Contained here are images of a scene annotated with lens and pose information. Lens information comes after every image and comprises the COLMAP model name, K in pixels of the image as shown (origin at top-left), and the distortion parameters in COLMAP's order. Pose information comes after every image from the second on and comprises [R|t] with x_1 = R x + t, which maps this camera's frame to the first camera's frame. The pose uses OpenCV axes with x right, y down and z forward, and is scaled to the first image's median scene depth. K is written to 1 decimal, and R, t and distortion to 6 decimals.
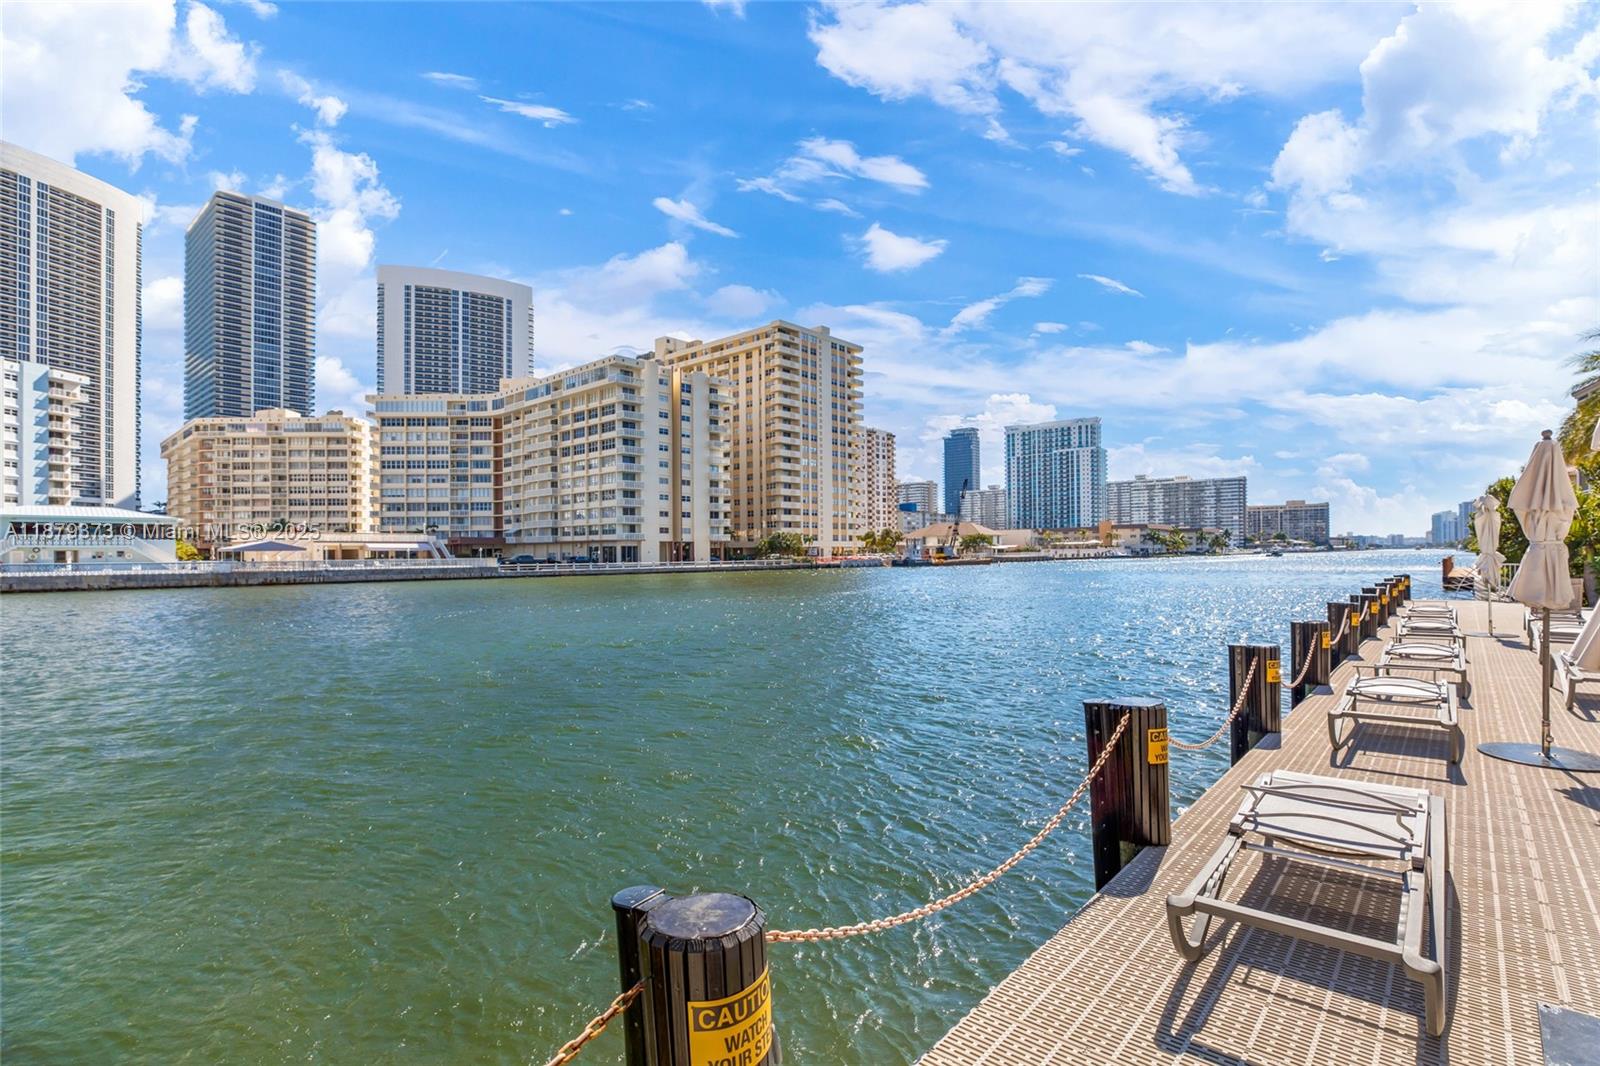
lens RADIAL K [[767.8, 0, 799.5], [0, 767.8, 542.1], [0, 0, 1]] dist [-0.045614, 0.009719]
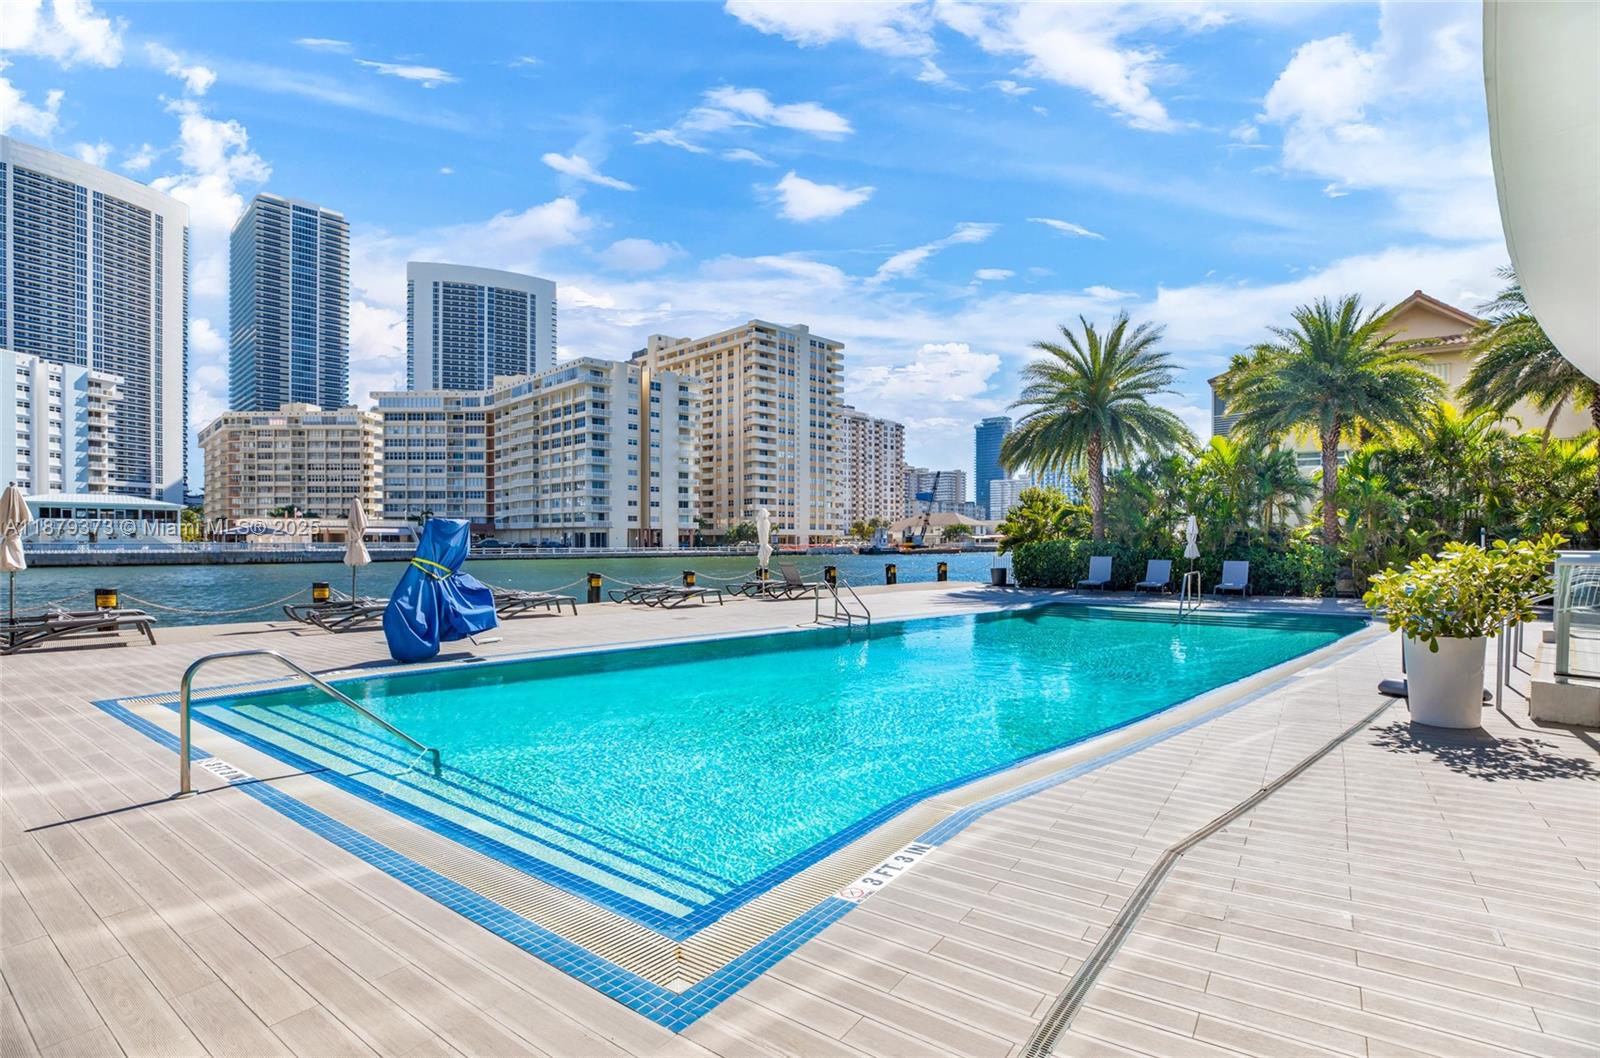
lens RADIAL K [[767.8, 0, 802.5], [0, 767.8, 538.5], [0, 0, 1]] dist [-0.045614, 0.009719]
pose [[0.998647, 0.010507, -0.050933, 0.089746], [-0.009914, 0.999880, 0.011885, -0.001725], [0.051052, -0.011364, 0.998631, -0.051174]]
